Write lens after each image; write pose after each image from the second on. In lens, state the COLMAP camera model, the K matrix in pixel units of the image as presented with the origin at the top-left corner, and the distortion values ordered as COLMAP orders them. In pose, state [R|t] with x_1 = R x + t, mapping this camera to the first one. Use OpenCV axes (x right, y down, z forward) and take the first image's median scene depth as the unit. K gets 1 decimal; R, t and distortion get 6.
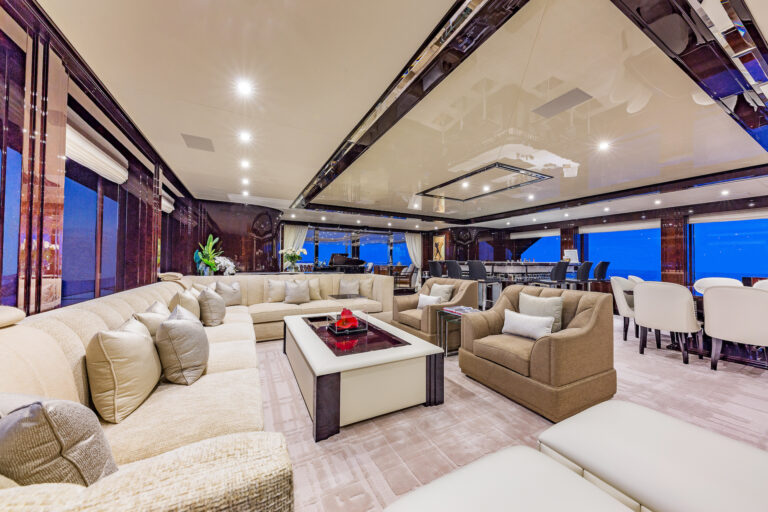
lens RADIAL K [[263.4, 0, 381.9], [0, 263.4, 254.7], [0, 0, 1]] dist [0.002080, -0.000101]
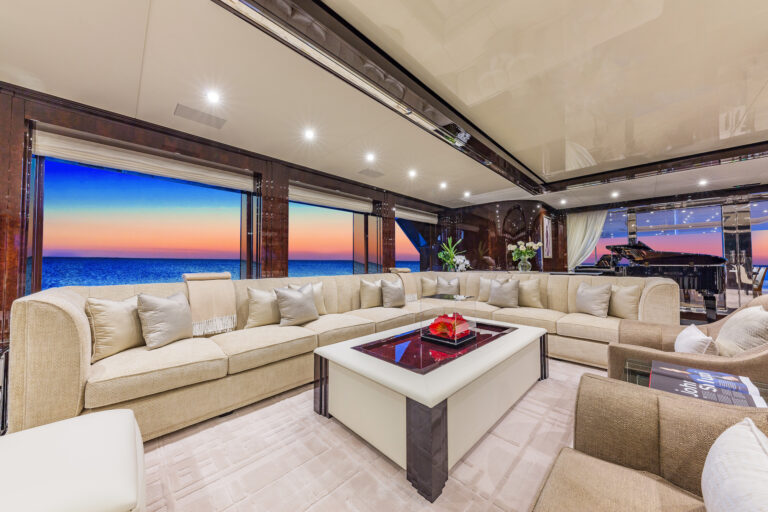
lens RADIAL K [[262.3, 0, 398.8], [0, 262.3, 258.4], [0, 0, 1]] dist [-0.000013, -0.000036]
pose [[0.326511, -0.023463, -0.944902, 0.387669], [0.024790, 0.999561, -0.016254, 0.032716], [0.944868, -0.018117, 0.326949, 0.398951]]
